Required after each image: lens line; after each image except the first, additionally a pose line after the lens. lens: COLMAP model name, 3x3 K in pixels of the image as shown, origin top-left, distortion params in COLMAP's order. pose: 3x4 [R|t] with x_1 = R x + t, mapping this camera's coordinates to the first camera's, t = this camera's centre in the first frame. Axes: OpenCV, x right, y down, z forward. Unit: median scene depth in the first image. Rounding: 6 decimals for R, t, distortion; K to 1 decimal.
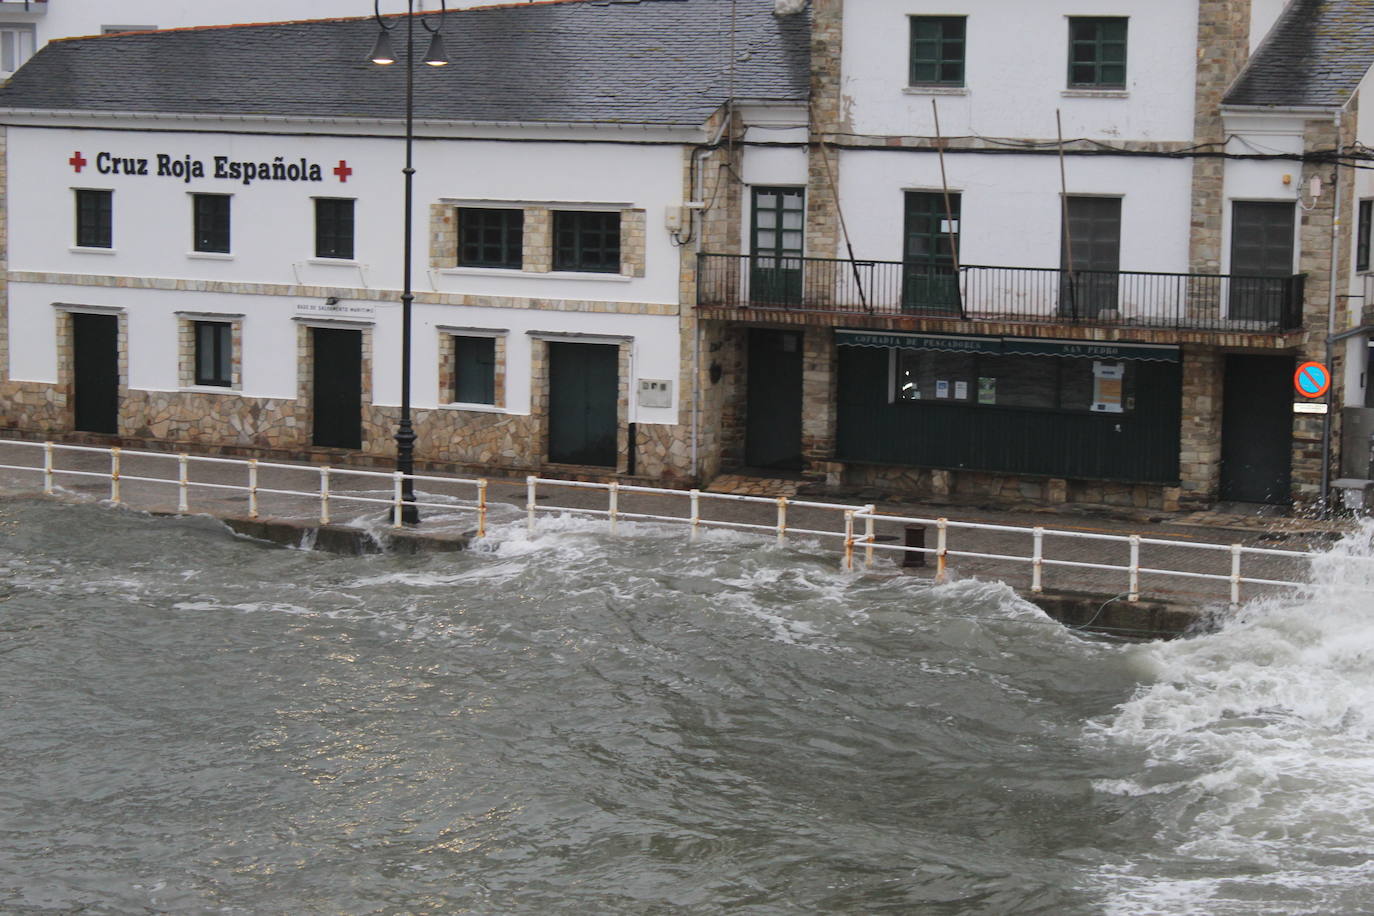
lens RADIAL K [[3336.5, 0, 706.9], [0, 3336.5, 460.4], [0, 0, 1]] dist [0.085690, 0.301244]
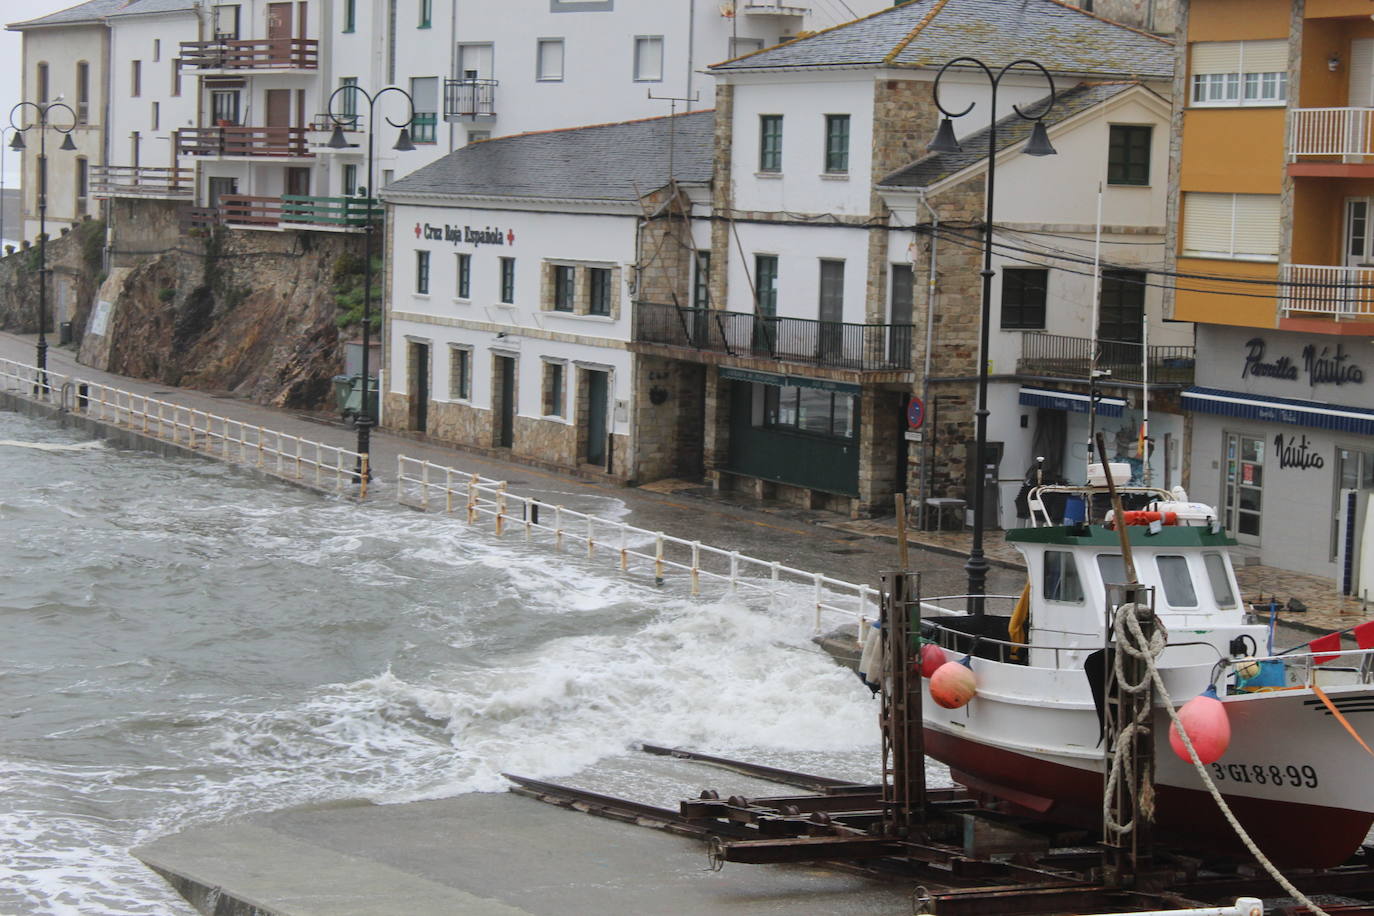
lens RADIAL K [[3336.5, 0, 706.9], [0, 3336.5, 460.4], [0, 0, 1]] dist [0.085690, 0.301244]
pose [[0.803402, 0.055915, -0.592806, 0.822922], [-0.082073, 0.996477, -0.017239, 0.019564], [0.589753, 0.062504, 0.805161, -0.010646]]
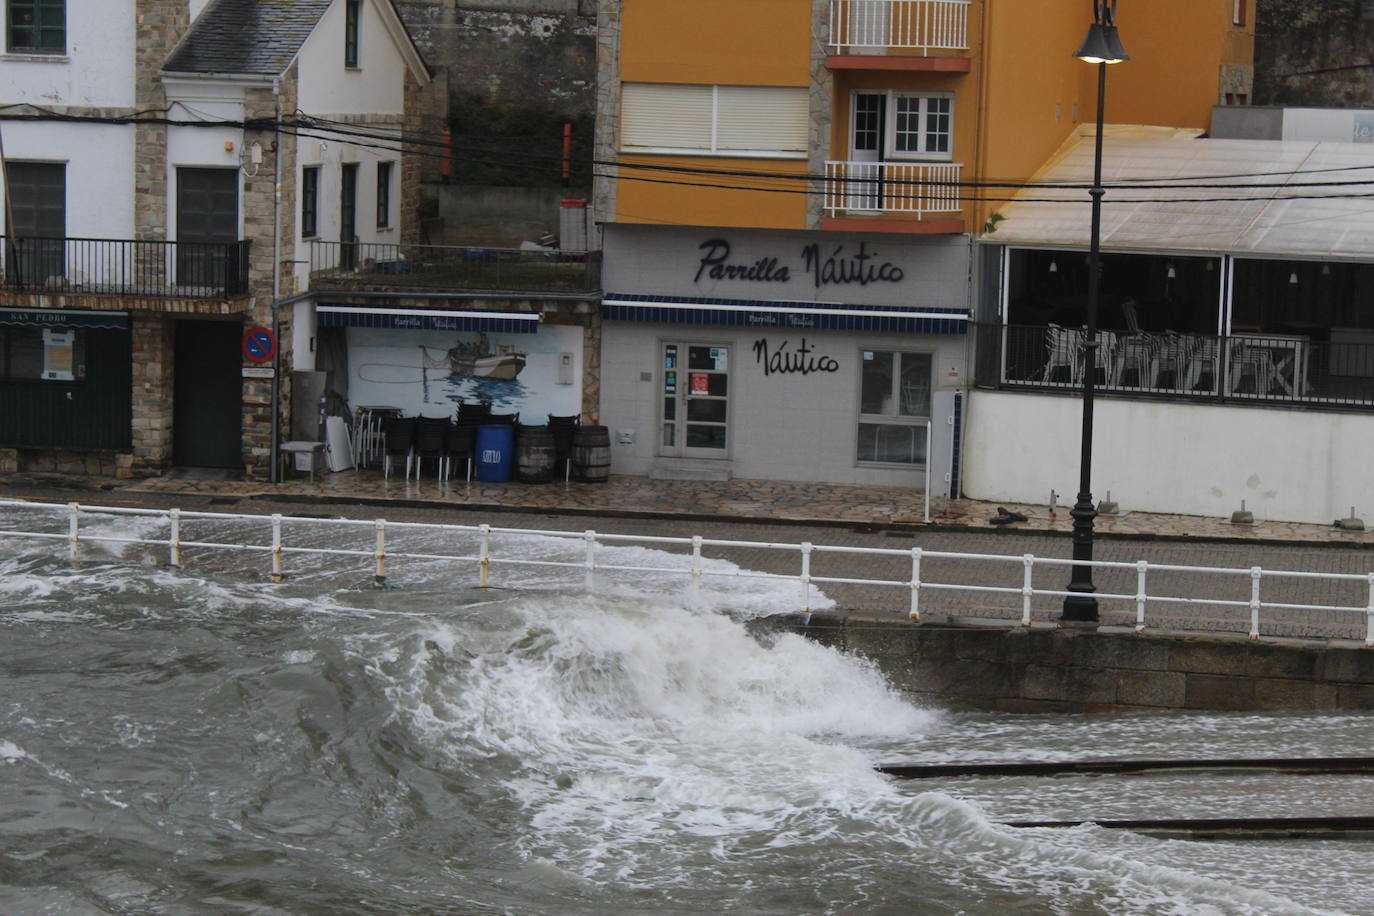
lens RADIAL K [[3336.5, 0, 706.9], [0, 3336.5, 460.4], [0, 0, 1]] dist [0.085690, 0.301244]
pose [[0.959178, -0.024524, 0.281737, 0.024521], [0.022004, 0.999685, 0.012105, 0.001661], [-0.281945, -0.005411, 0.959415, -0.008595]]
